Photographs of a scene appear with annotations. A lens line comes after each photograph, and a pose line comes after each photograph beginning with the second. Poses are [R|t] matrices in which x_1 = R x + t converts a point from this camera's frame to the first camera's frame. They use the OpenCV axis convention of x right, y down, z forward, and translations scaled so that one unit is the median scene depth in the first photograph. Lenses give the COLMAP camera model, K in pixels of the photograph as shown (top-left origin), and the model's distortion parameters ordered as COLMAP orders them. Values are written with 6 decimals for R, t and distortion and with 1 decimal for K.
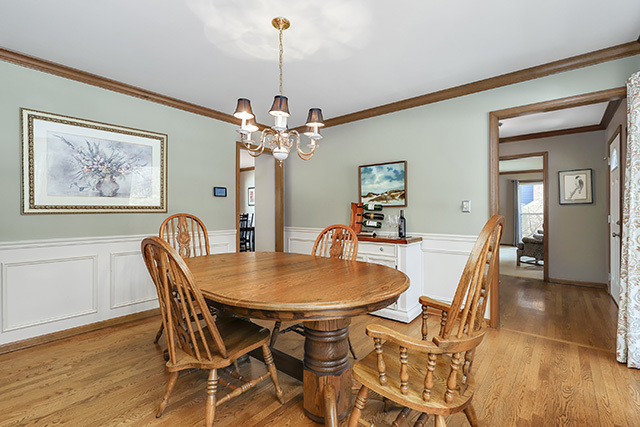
lens RADIAL K [[295.4, 0, 322.2], [0, 295.4, 213.3], [0, 0, 1]] dist [-0.001575, -0.000084]
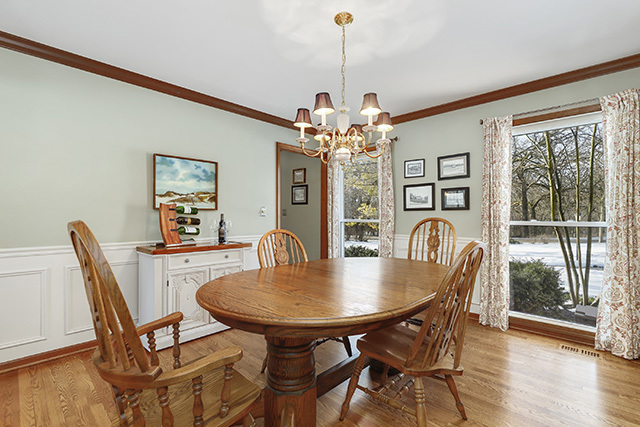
lens RADIAL K [[295.4, 0, 322.2], [0, 295.4, 213.3], [0, 0, 1]] dist [-0.001575, -0.000084]
pose [[0.051390, 0.009849, 0.998630, -0.636137], [0.002356, 0.999947, -0.009983, -0.002536], [-0.998676, 0.002865, 0.051364, 0.592214]]
